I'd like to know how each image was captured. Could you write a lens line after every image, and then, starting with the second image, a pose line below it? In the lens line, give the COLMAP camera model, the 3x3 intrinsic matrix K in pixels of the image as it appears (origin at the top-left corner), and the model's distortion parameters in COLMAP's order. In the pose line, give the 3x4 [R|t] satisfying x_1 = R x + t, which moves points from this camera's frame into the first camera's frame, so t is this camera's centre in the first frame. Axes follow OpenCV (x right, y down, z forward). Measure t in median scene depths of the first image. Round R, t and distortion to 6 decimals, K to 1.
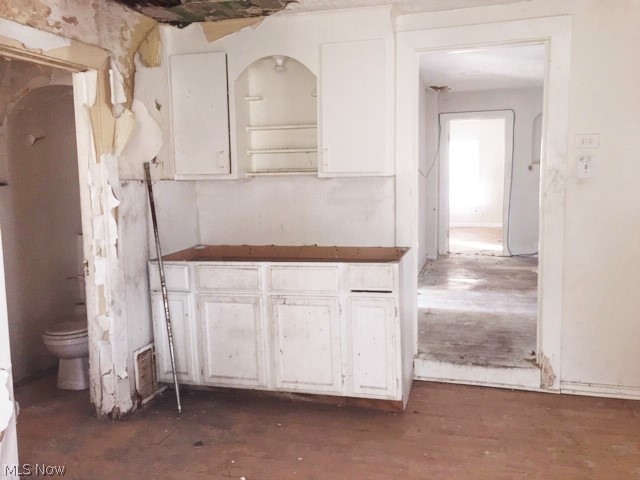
lens RADIAL K [[552.4, 0, 321.9], [0, 552.4, 229.7], [0, 0, 1]] dist [0.089957, -0.129985]
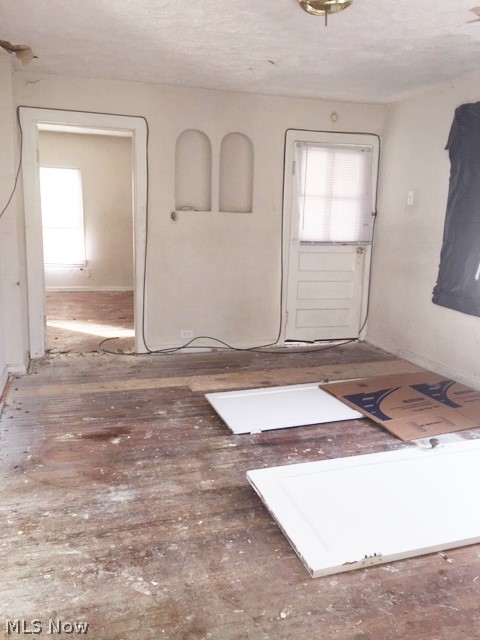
lens RADIAL K [[552.4, 0, 246.7], [0, 552.4, 322.4], [0, 0, 1]] dist [0.089957, -0.129985]
pose [[0.842011, -0.063413, 0.535721, 0.094009], [0.013074, 0.995174, 0.097248, -0.048679], [-0.539302, -0.074880, 0.838776, 0.403154]]
